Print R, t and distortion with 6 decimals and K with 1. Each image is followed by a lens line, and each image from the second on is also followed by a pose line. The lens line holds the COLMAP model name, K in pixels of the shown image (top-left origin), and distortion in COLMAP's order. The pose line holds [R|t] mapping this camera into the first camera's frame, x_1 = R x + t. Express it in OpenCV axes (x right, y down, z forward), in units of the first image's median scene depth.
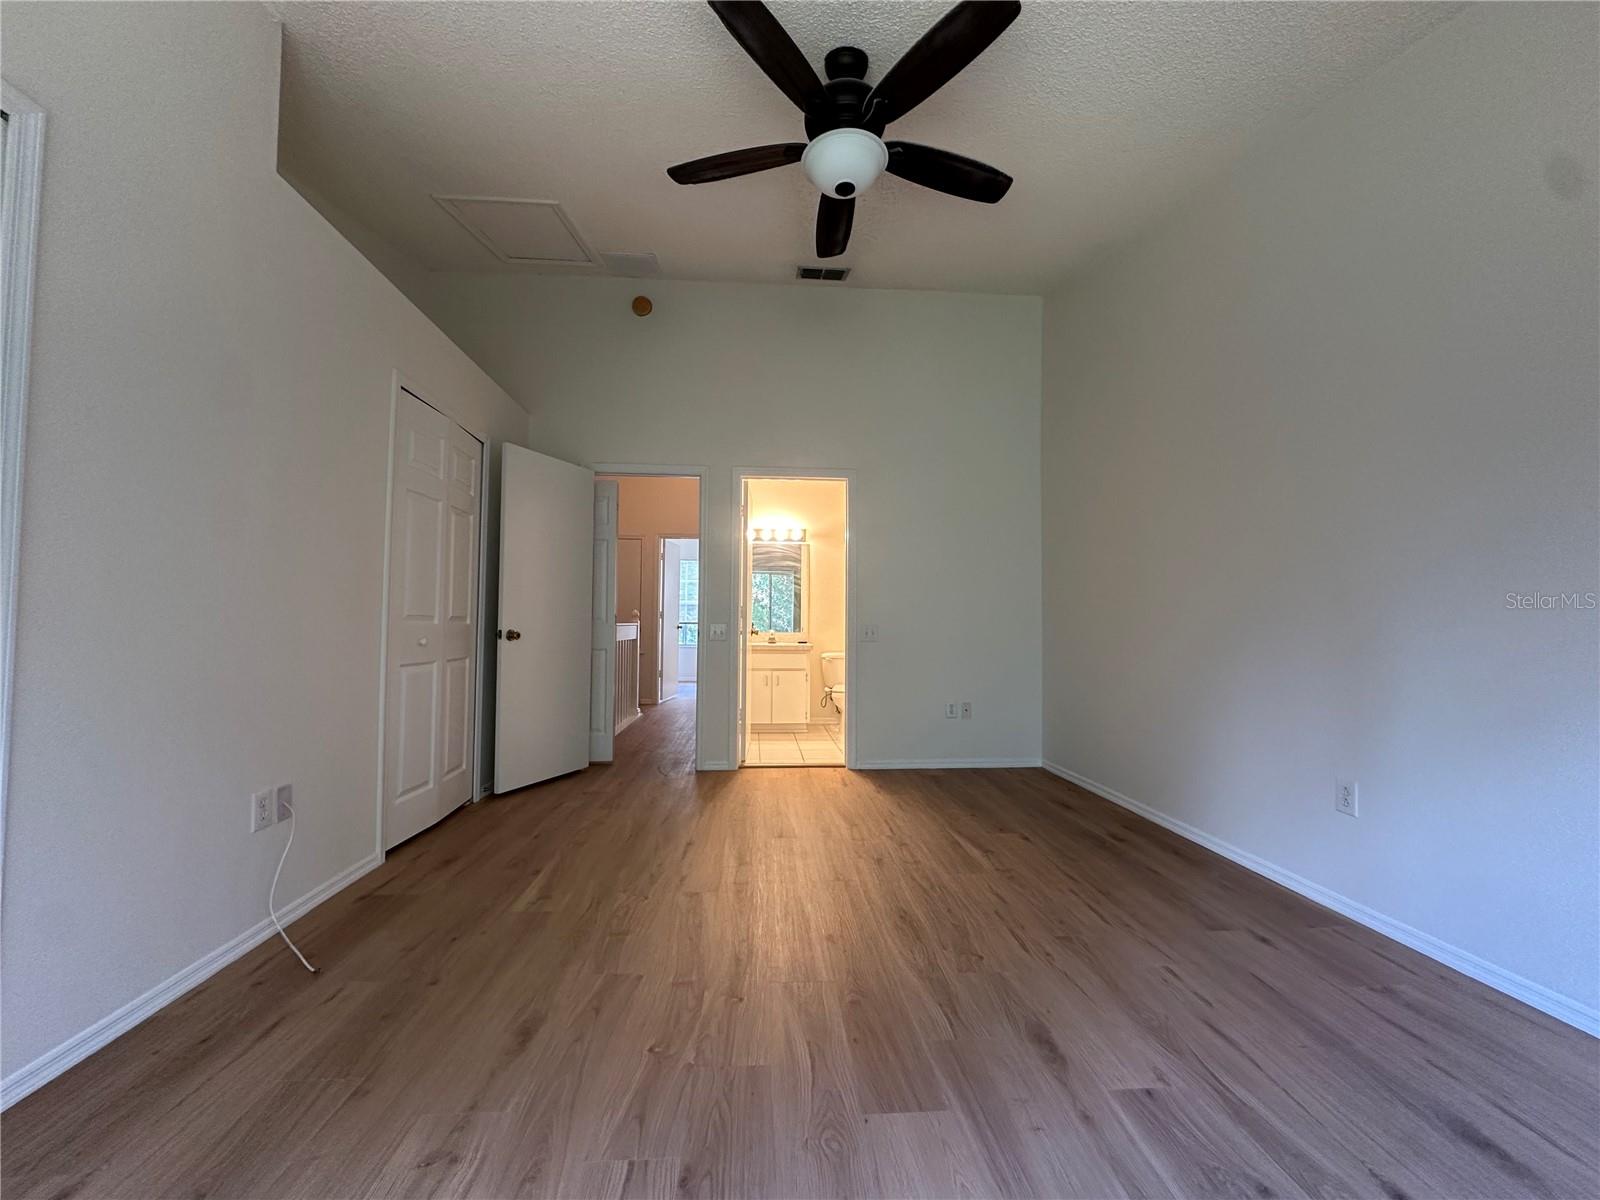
lens RADIAL K [[634.6, 0, 800.0], [0, 634.6, 600.0], [0, 0, 1]] dist [-0.000081, -0.000062]
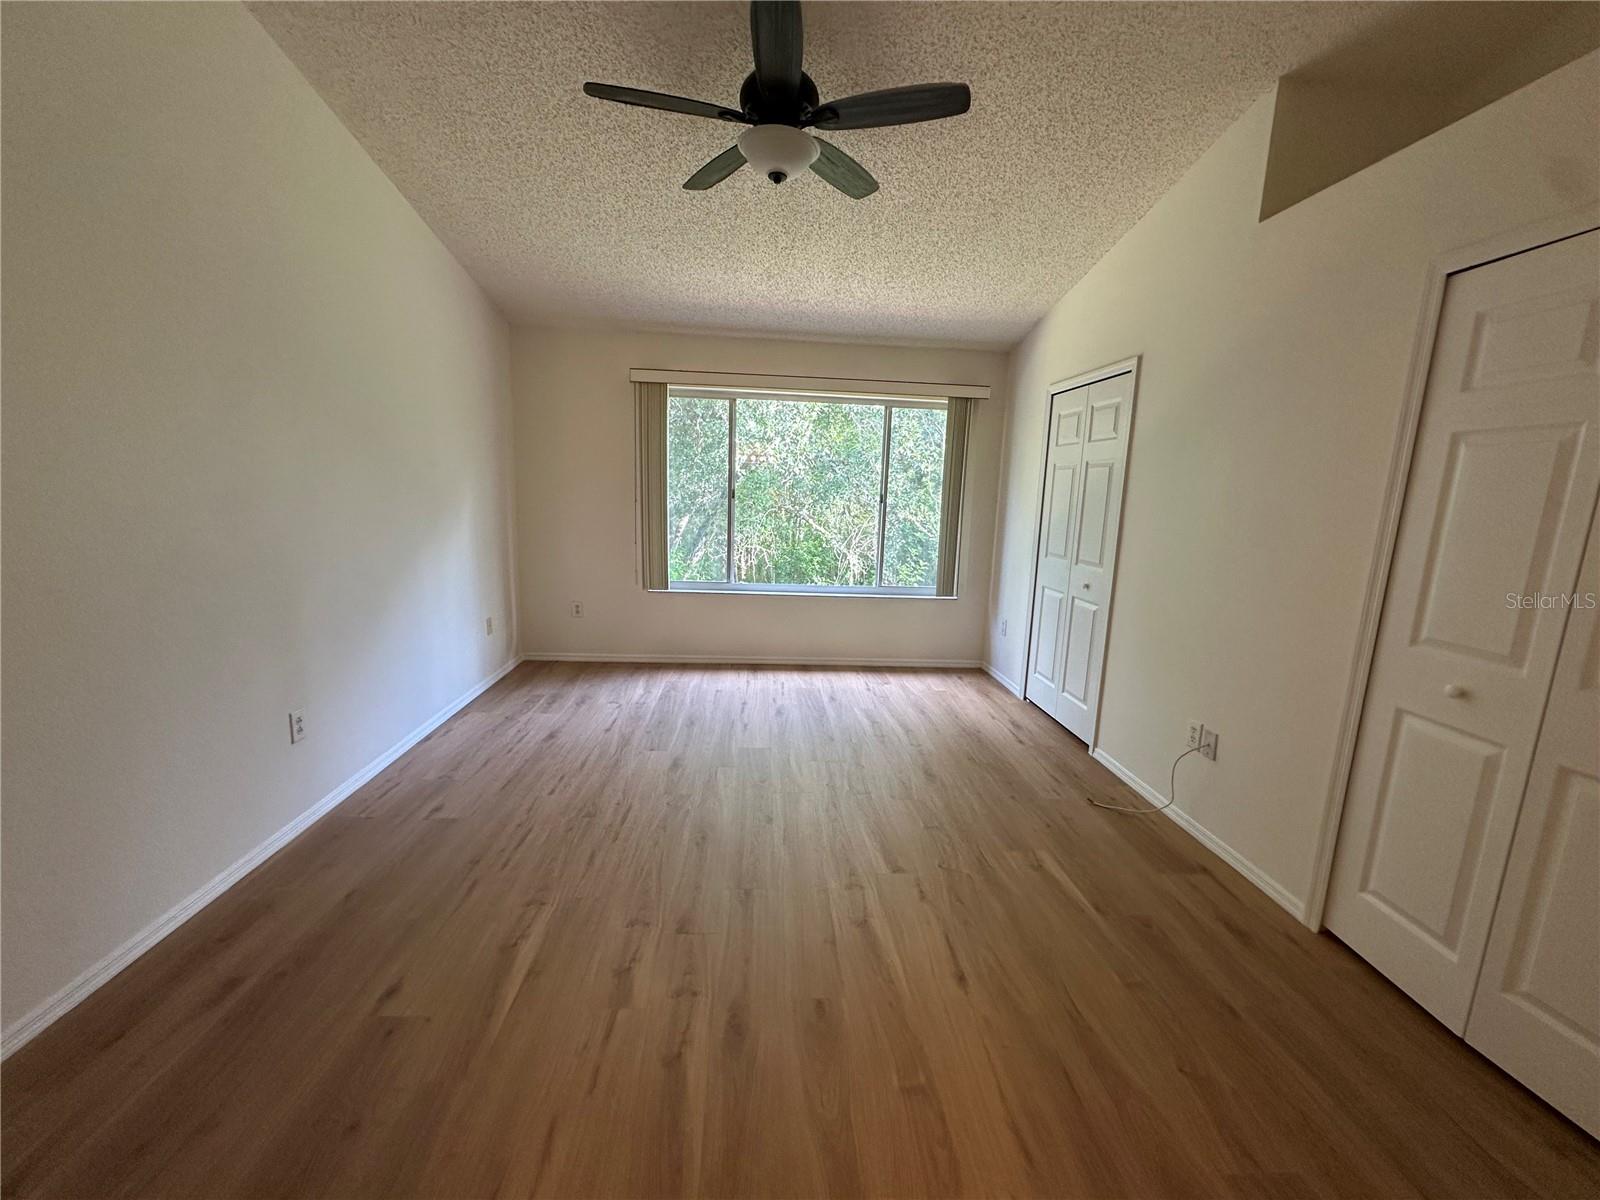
lens RADIAL K [[634.6, 0, 800.0], [0, 634.6, 600.0], [0, 0, 1]] dist [-0.000081, -0.000062]
pose [[-0.999073, -0.043059, -0.000205, 0.003594], [-0.042676, 0.989542, 0.137787, -0.086065], [-0.005730, 0.137668, -0.990462, 1.899335]]
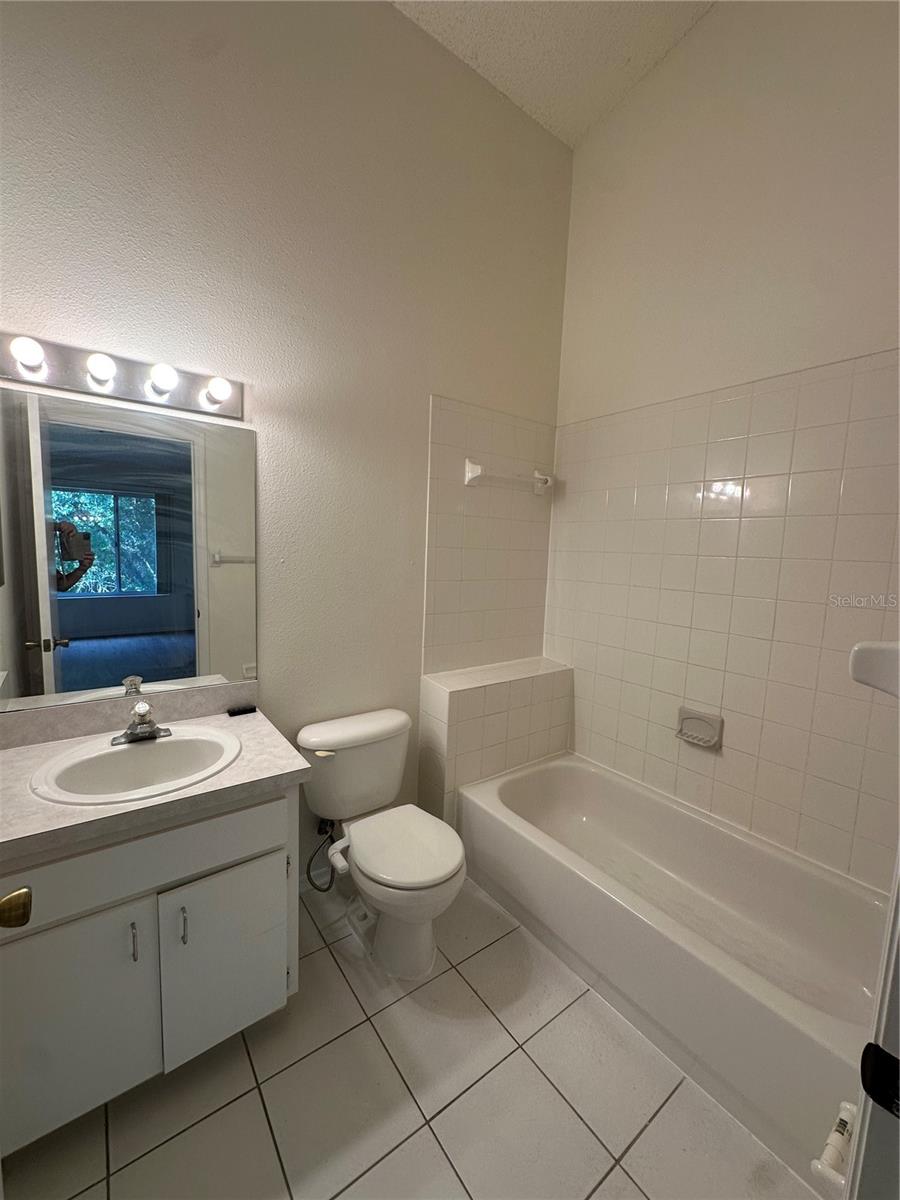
lens RADIAL K [[476.0, 0, 450.0], [0, 476.0, 600.0], [0, 0, 1]] dist [-0.000081, -0.000062]
pose [[0.847222, -0.037764, 0.529895, -0.045648], [-0.043187, 0.989273, 0.139552, -0.045928], [-0.529481, -0.141116, 0.836502, 0.880956]]
